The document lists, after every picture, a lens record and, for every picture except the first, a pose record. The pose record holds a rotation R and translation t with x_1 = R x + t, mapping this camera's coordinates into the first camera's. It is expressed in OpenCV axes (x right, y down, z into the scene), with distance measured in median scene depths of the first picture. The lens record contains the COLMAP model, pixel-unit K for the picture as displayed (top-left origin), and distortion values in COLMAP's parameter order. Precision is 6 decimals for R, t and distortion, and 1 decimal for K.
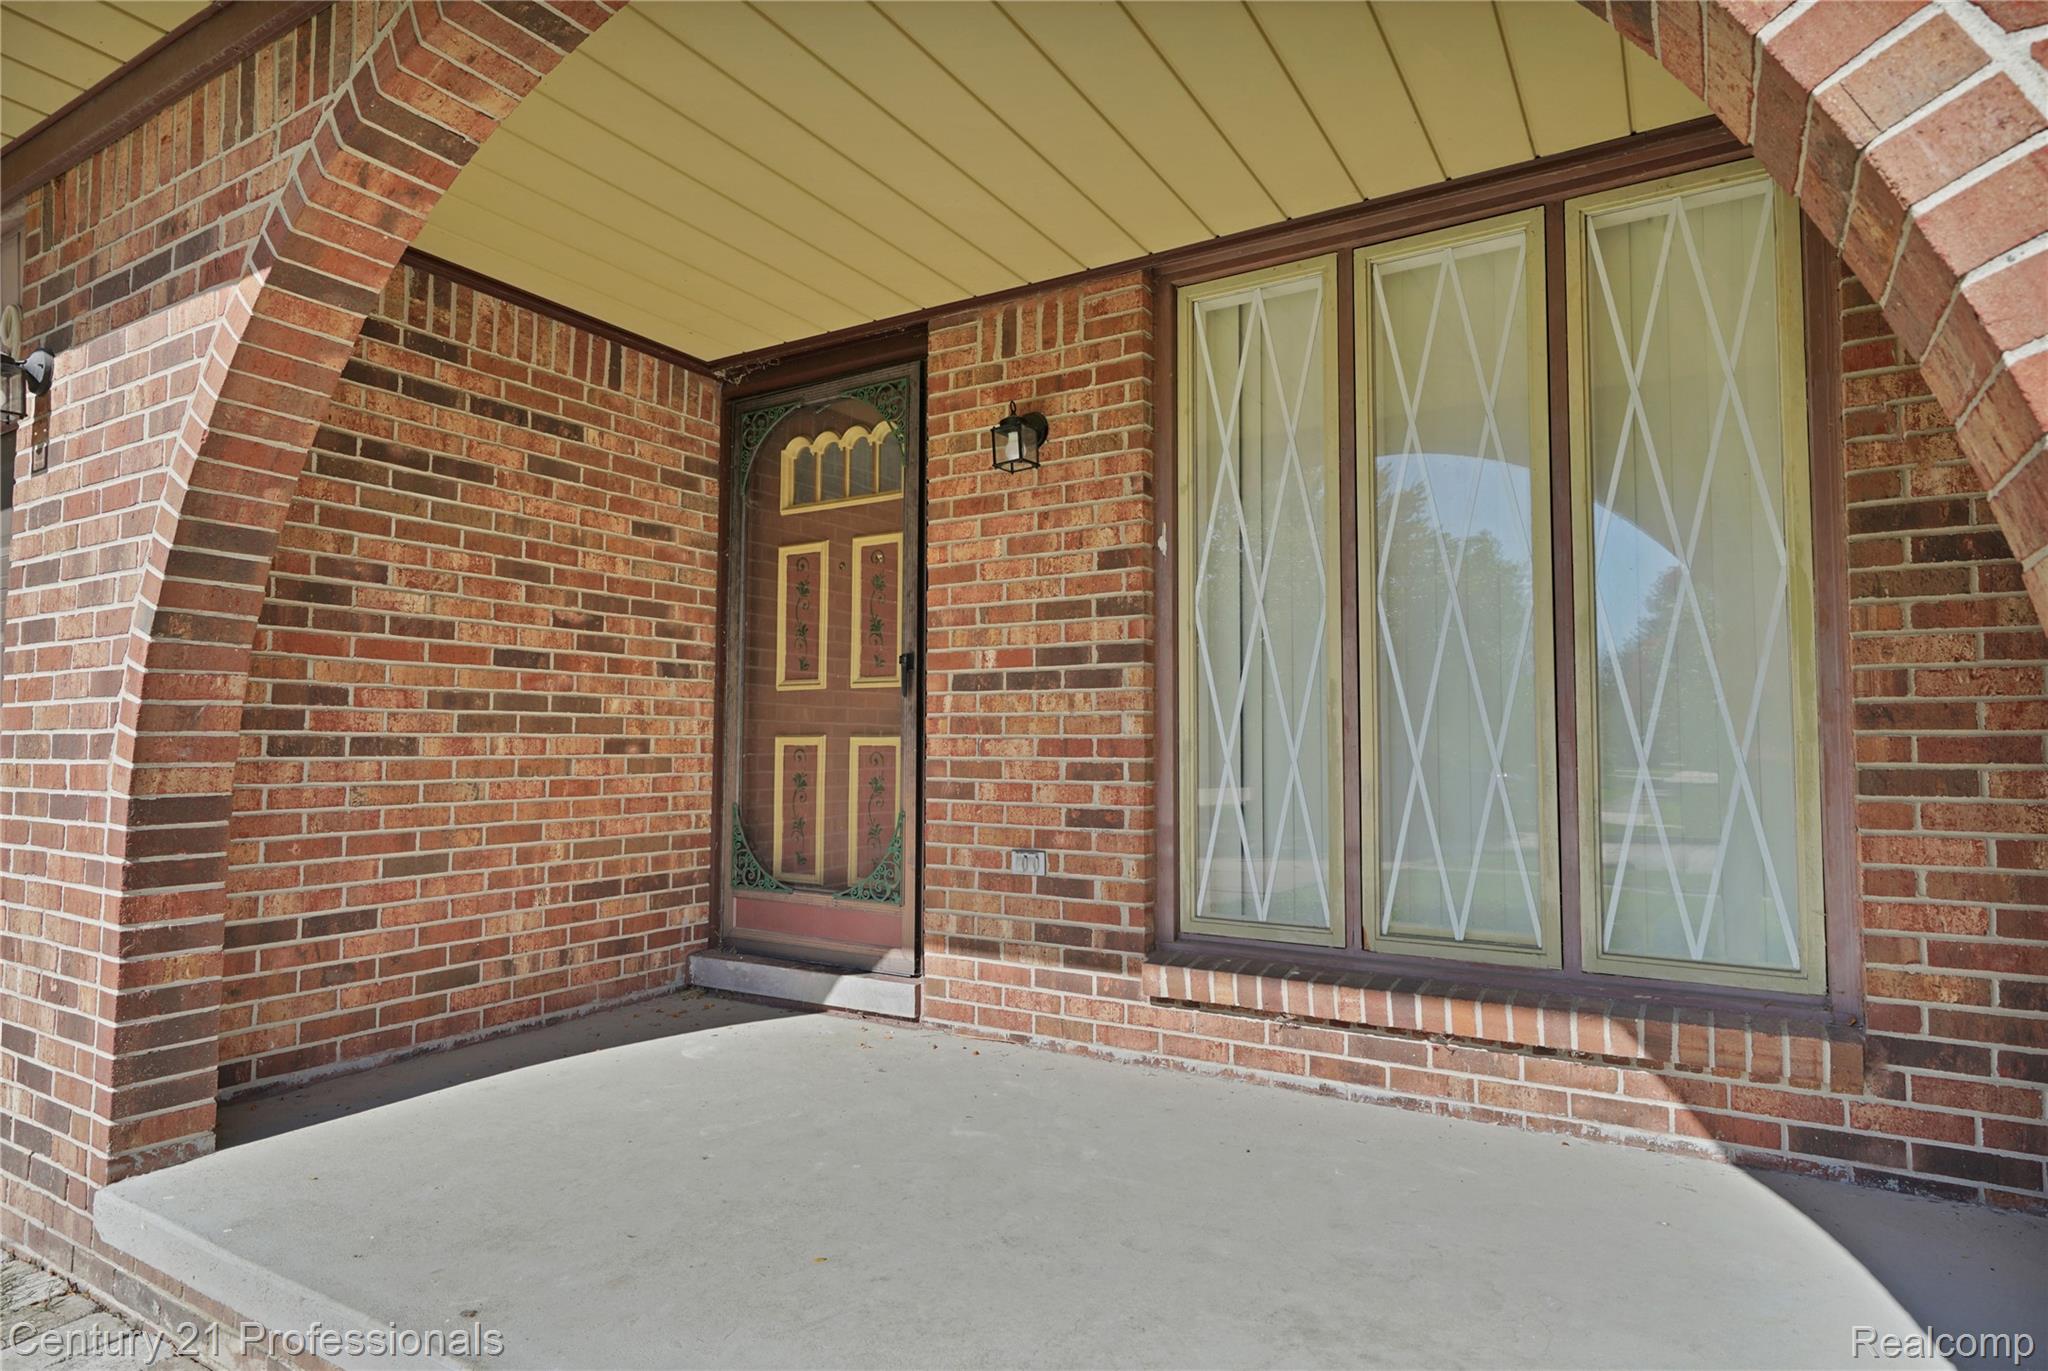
lens RADIAL K [[1128.2, 0, 1029.1], [0, 1128.2, 684.6], [0, 0, 1]] dist [0.005634, 0.000399]
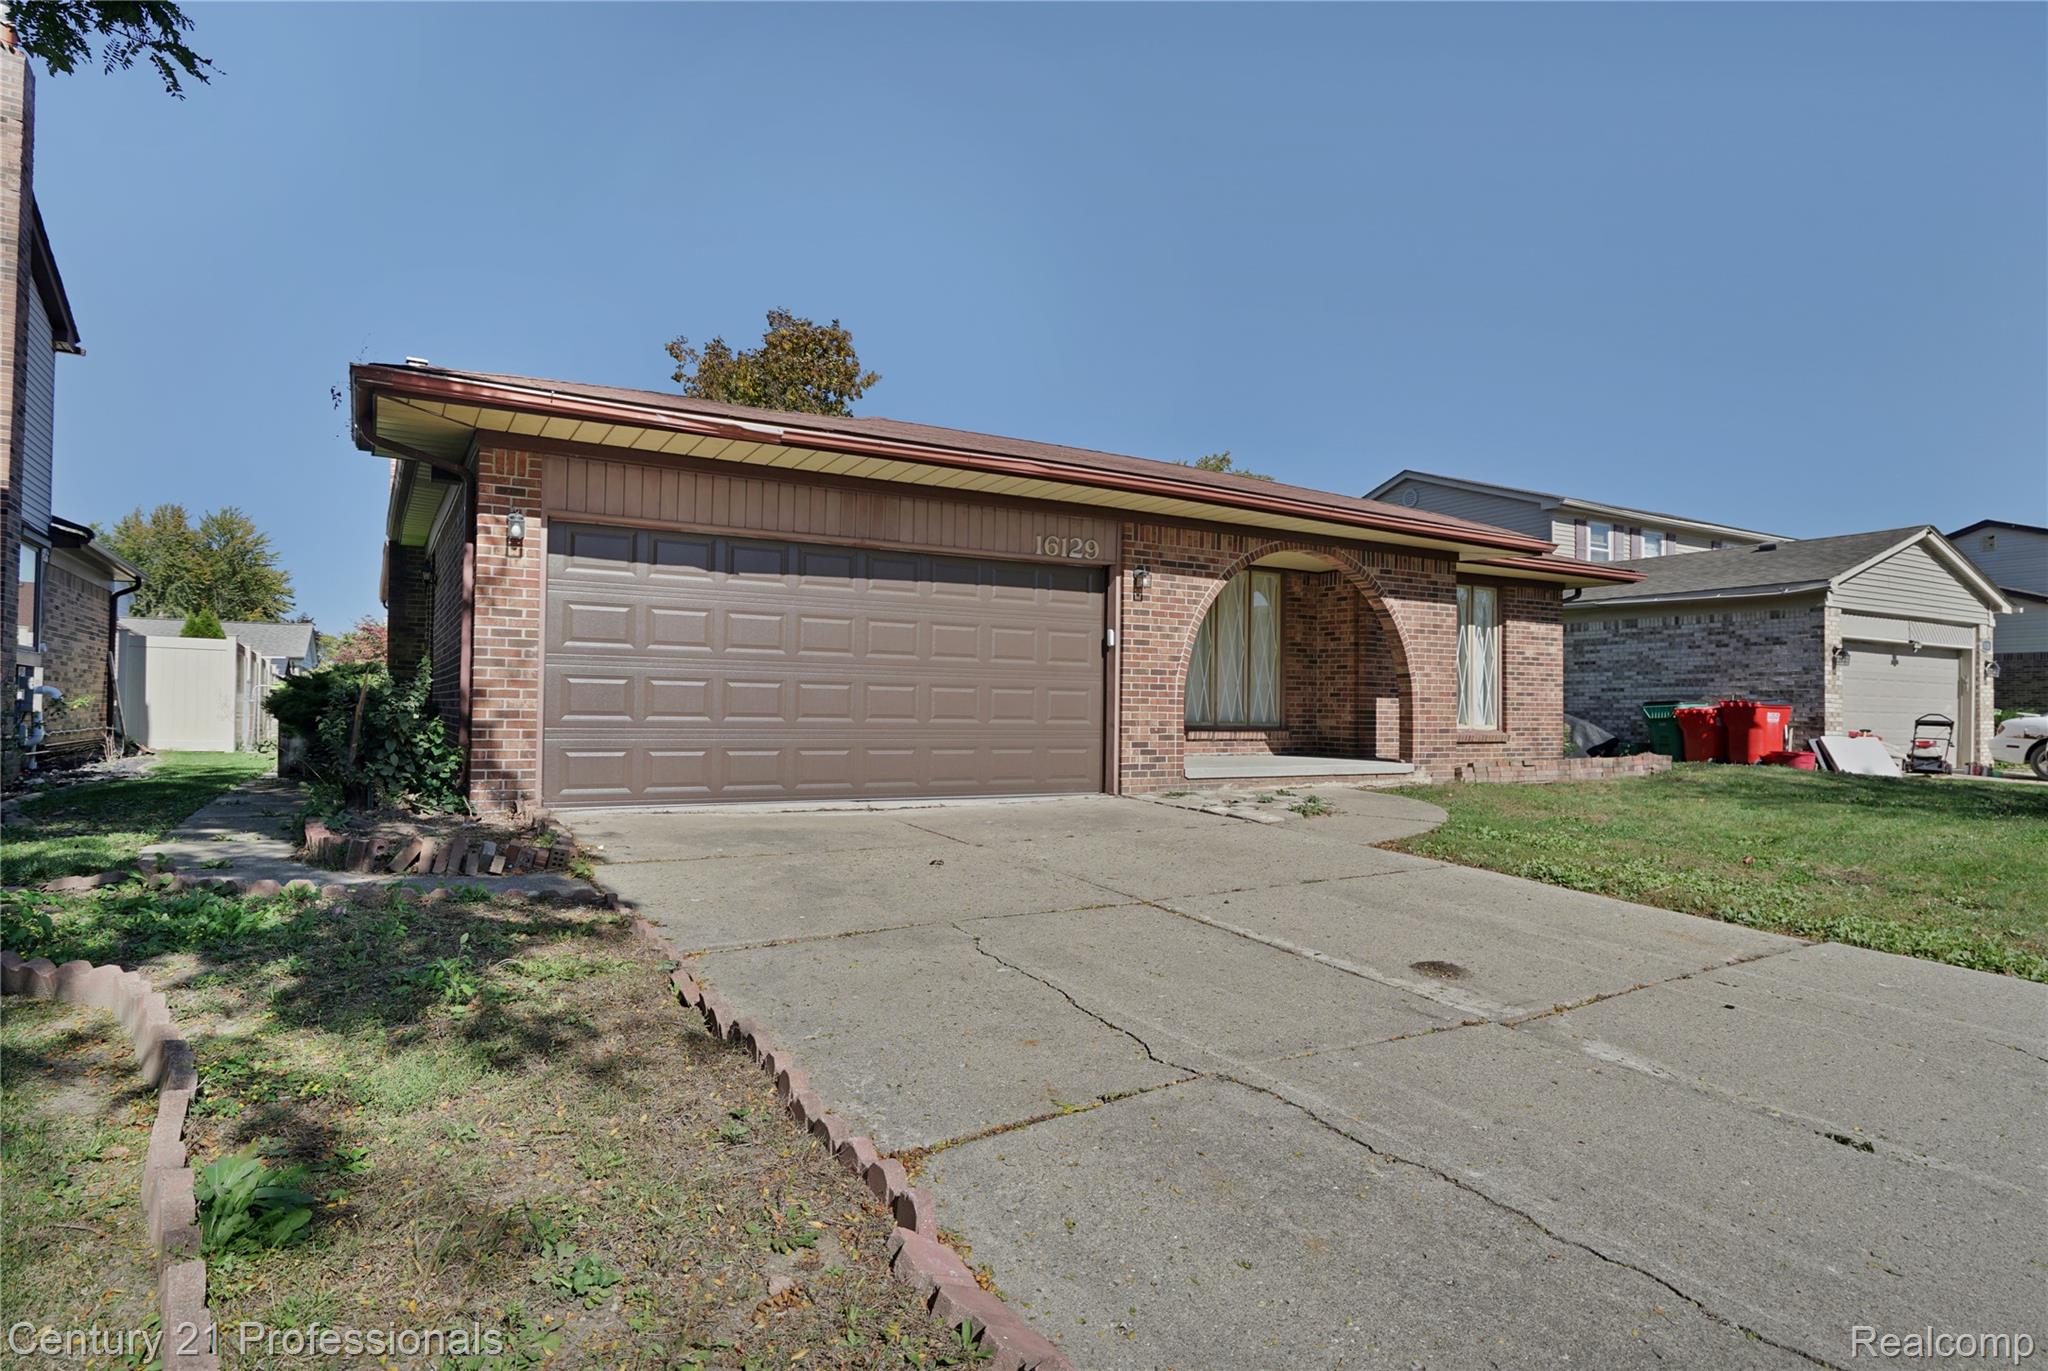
lens RADIAL K [[1128.2, 0, 1029.1], [0, 1128.2, 684.6], [0, 0, 1]] dist [0.005634, 0.000399]
pose [[0.471645, 0.022656, 0.881497, -3.570901], [-0.061862, 0.998057, 0.007448, 0.073862], [-0.879616, -0.058044, 0.472130, -0.407936]]
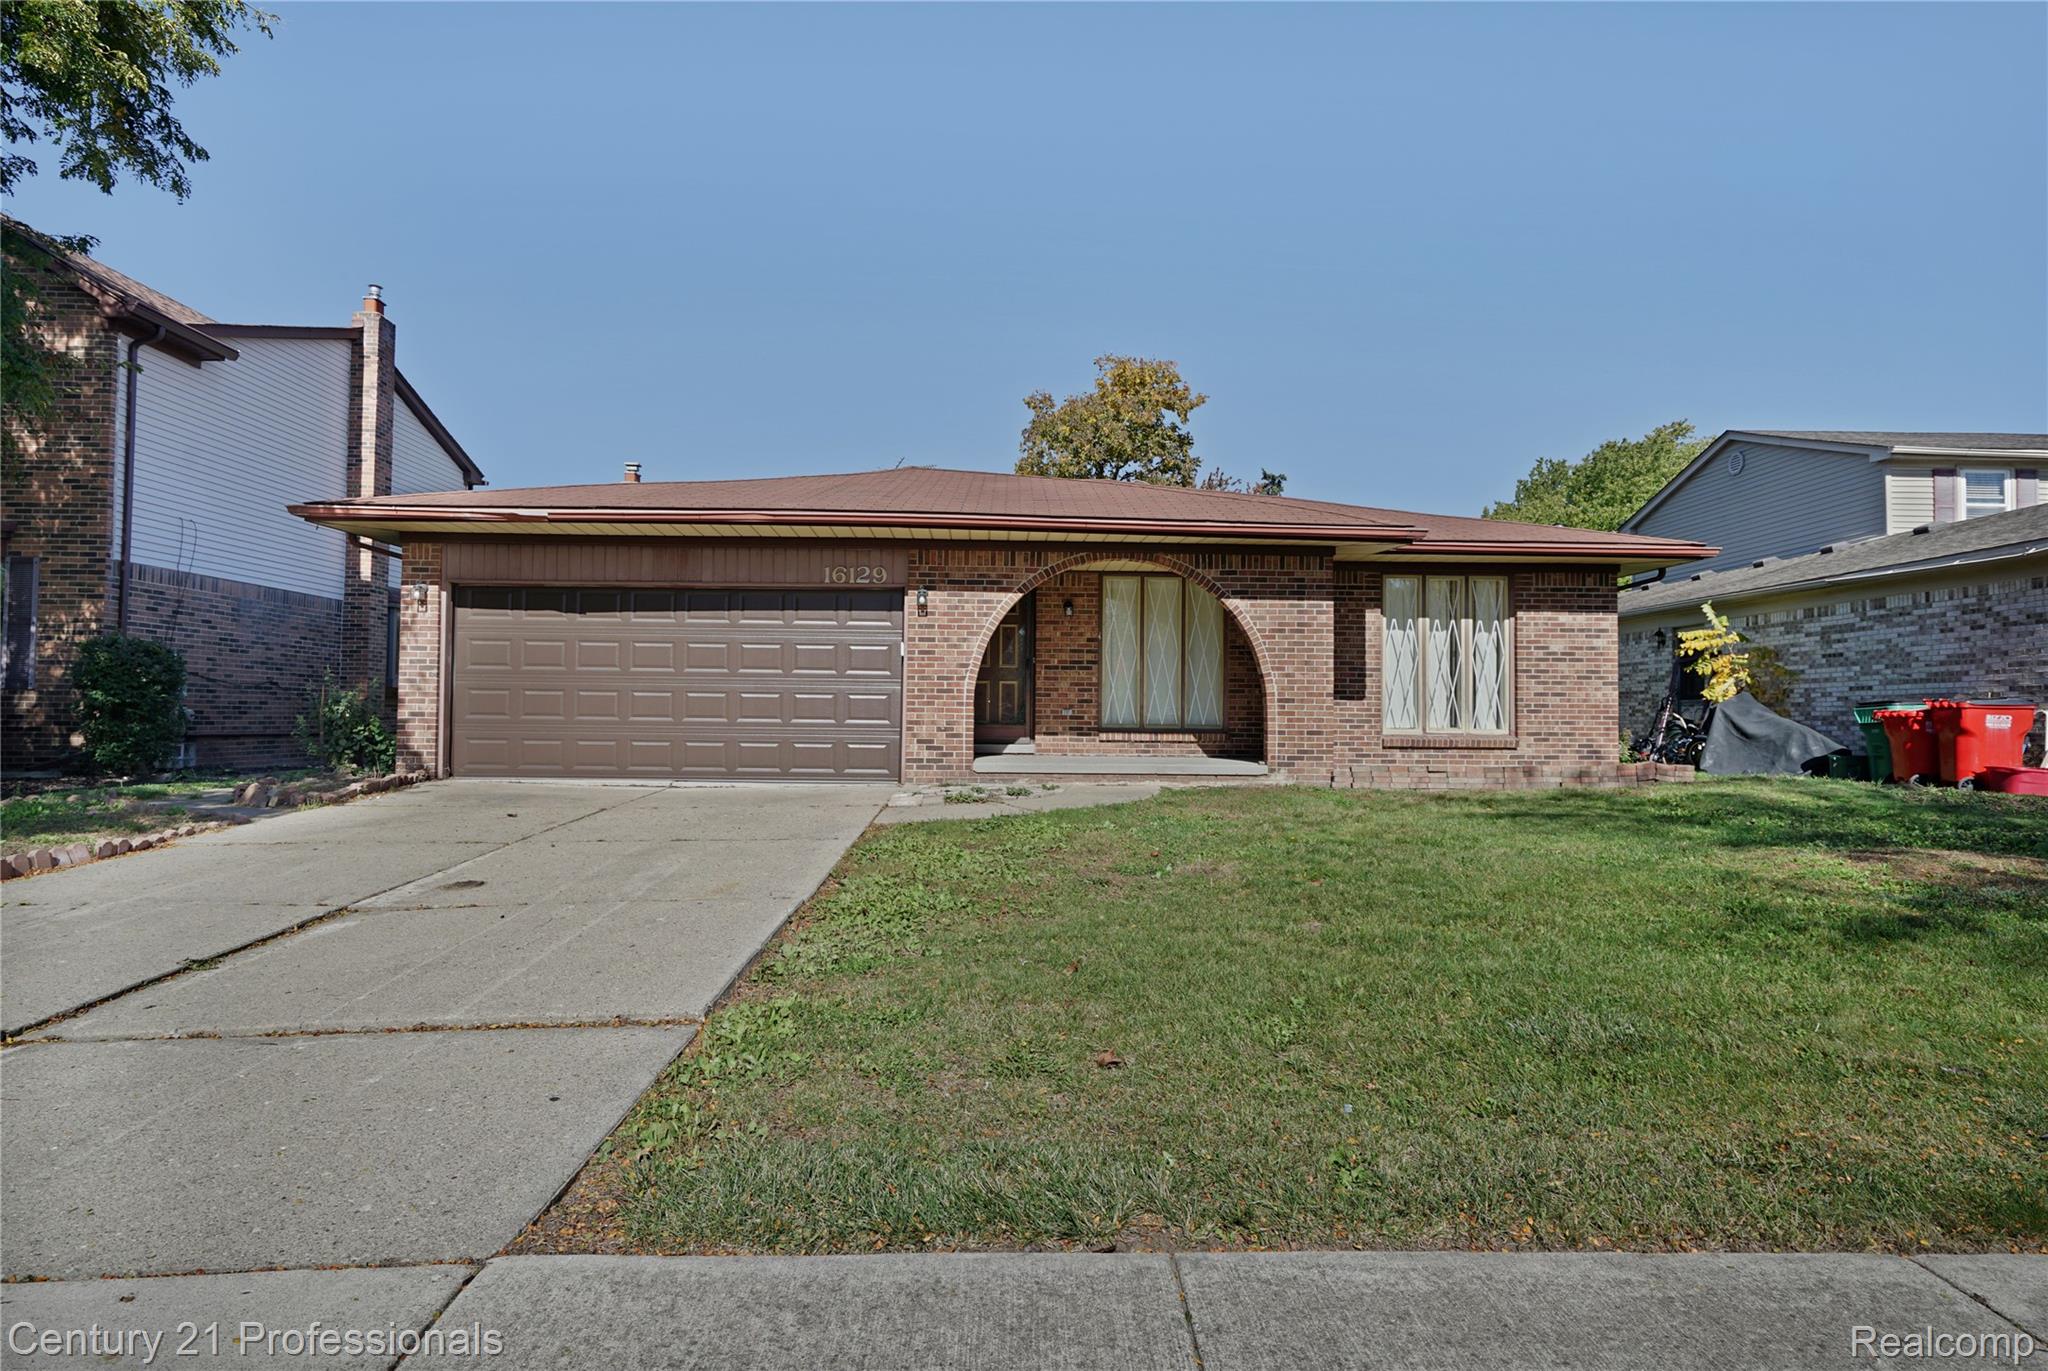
lens RADIAL K [[1112.7, 0, 1024.0], [0, 1112.7, 685.5], [0, 0, 1]] dist [0.003202, -0.000217]
pose [[0.845563, 0.020755, 0.533473, -2.306748], [-0.038577, 0.999007, 0.022278, -0.023792], [-0.532481, -0.039417, 0.845524, -2.350749]]
